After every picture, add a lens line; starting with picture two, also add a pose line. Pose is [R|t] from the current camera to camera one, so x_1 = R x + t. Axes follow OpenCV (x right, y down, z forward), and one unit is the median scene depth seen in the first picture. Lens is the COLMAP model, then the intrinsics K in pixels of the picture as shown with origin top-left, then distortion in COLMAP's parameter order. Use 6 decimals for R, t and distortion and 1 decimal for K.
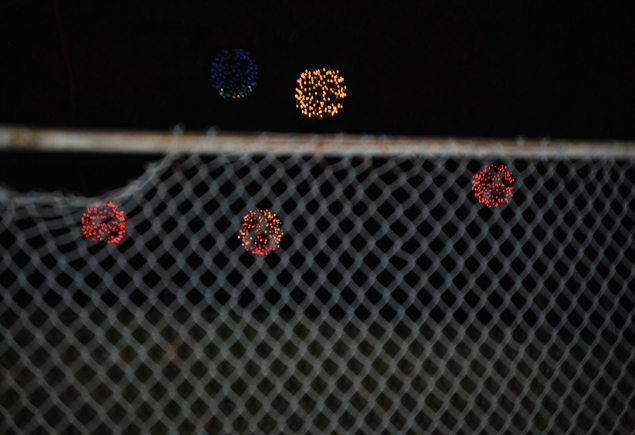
lens RADIAL K [[2950.6, 0, 318.2], [0, 2950.6, 217.4], [0, 0, 1]] dist [1.820219, 0.000000]
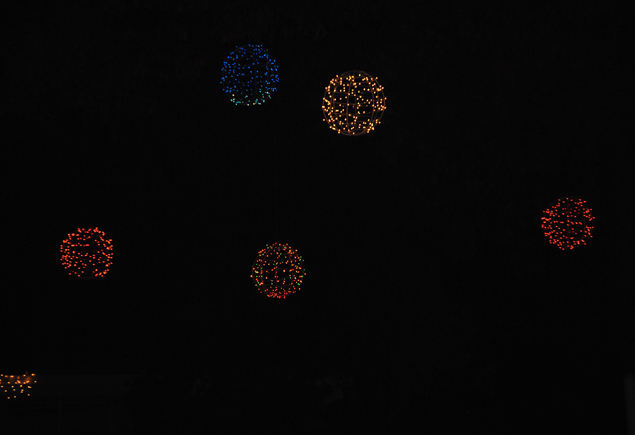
lens RADIAL K [[2832.1, 0, 322.8], [0, 2832.1, 217.4], [0, 0, 1]] dist [1.494704, 0.000000]
pose [[0.999086, 0.035765, -0.023415, 0.011266], [-0.035635, 0.999347, 0.005948, -0.015874], [0.023612, -0.005108, 0.999708, 0.237311]]
